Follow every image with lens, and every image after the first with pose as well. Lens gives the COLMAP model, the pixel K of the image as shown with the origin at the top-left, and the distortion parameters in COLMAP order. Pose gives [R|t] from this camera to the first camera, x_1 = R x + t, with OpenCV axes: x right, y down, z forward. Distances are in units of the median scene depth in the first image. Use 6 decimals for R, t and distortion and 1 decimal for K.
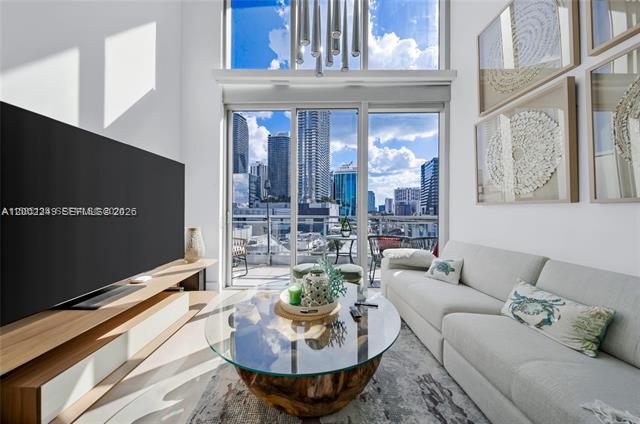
lens RADIAL K [[222.0, 0, 318.8], [0, 222.0, 211.3], [0, 0, 1]] dist [0.000618, -0.001378]
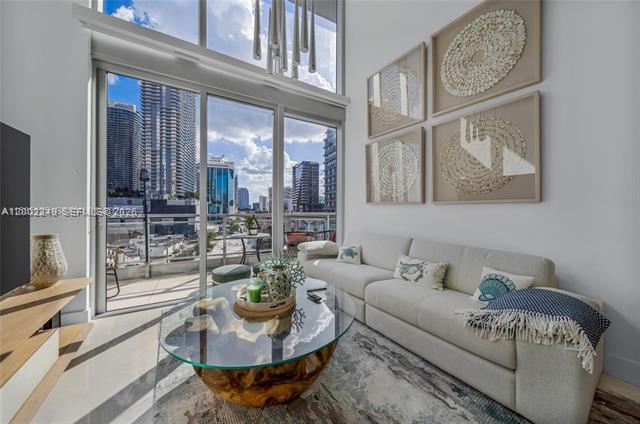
lens RADIAL K [[222.0, 0, 322.4], [0, 222.0, 211.5], [0, 0, 1]] dist [0.000618, -0.001378]
pose [[0.843592, -0.007666, 0.536931, -0.242872], [0.001678, 0.999931, 0.011639, -0.000996], [-0.536983, -0.008918, 0.843546, 0.004585]]
